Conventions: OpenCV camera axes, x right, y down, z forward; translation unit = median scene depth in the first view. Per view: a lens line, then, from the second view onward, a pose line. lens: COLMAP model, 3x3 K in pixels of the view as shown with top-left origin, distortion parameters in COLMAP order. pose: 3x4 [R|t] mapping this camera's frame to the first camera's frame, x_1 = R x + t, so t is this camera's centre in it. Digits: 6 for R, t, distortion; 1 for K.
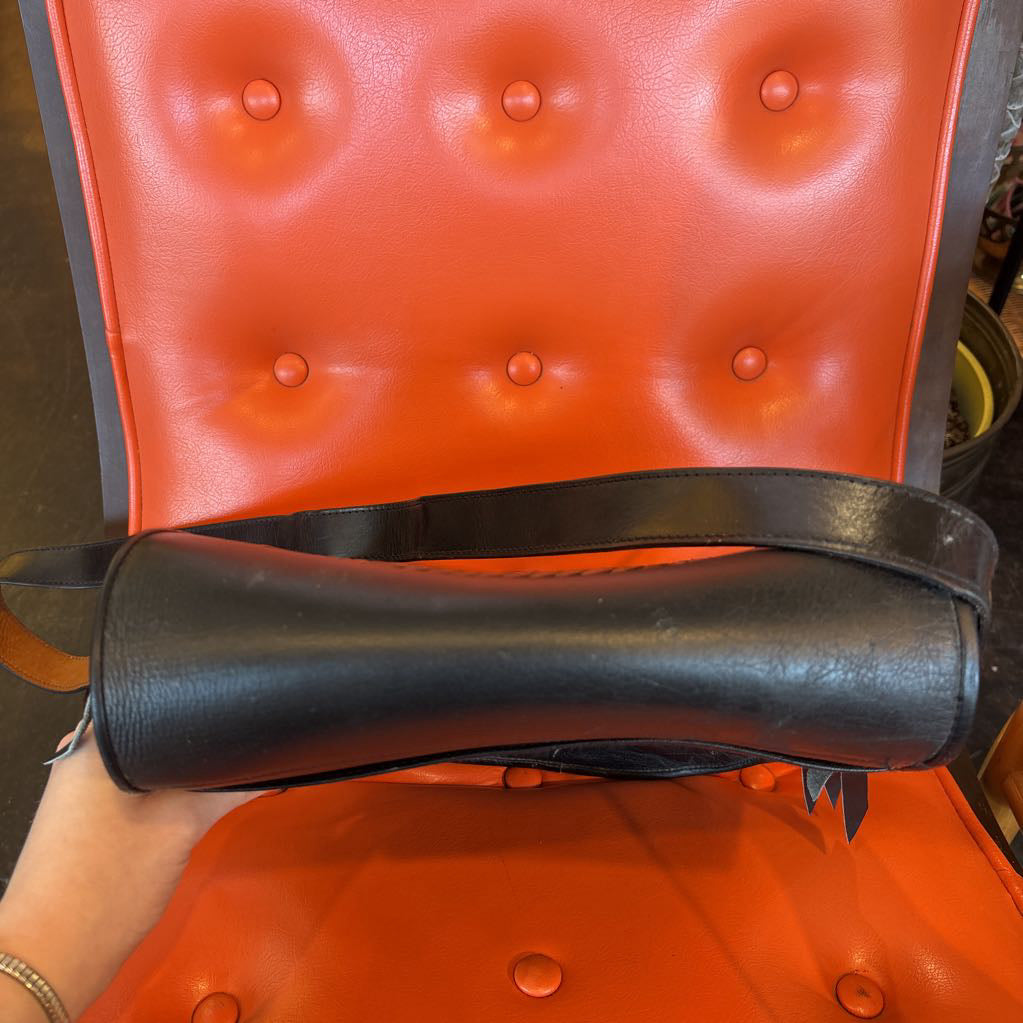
lens RADIAL K [[1093.0, 0, 546.7], [0, 1093.0, 514.1], [0, 0, 1]] dist [0.013975, -0.028377]
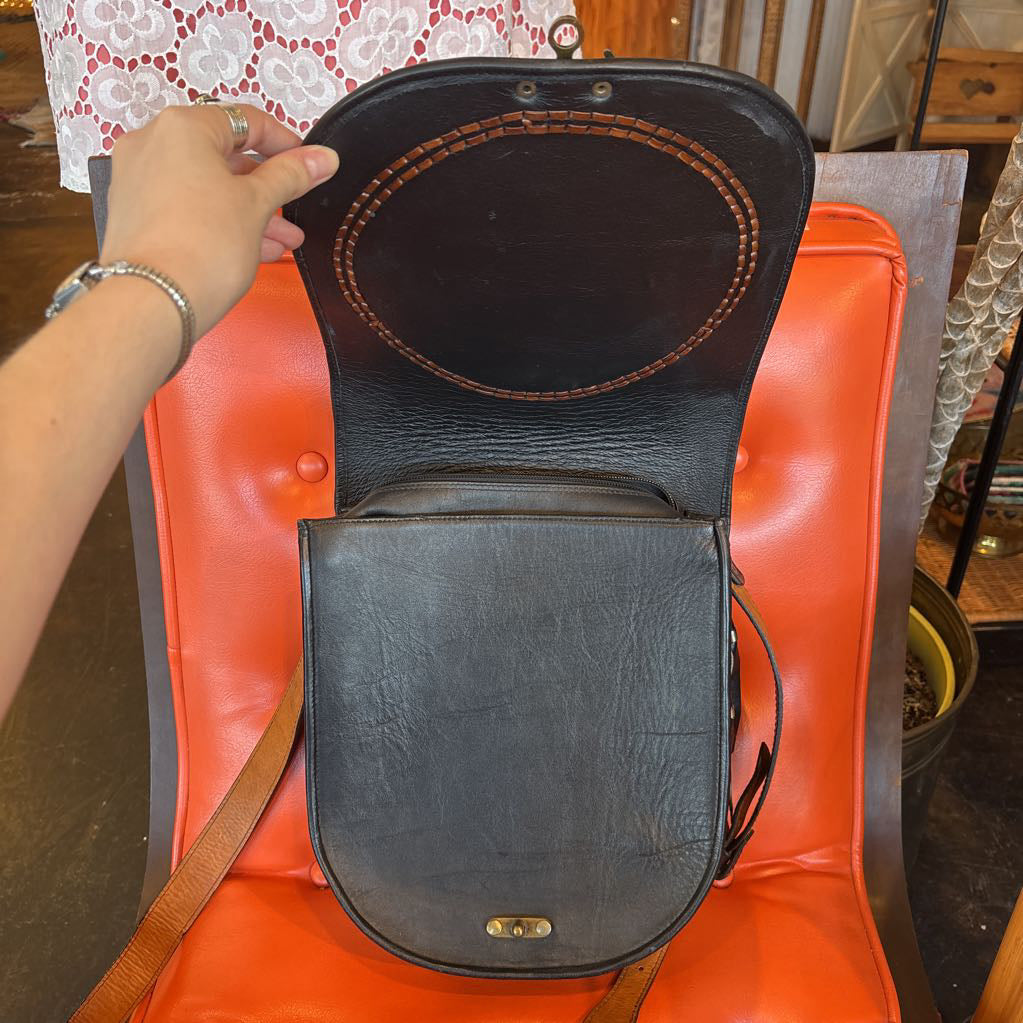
lens RADIAL K [[1065.4, 0, 537.6], [0, 1065.4, 510.7], [0, 0, 1]] dist [0.013223, -0.004616]
pose [[0.999863, -0.009017, -0.013859, 0.005628], [0.006080, 0.979981, -0.199000, -0.063178], [0.015376, 0.198889, 0.979901, -0.106609]]
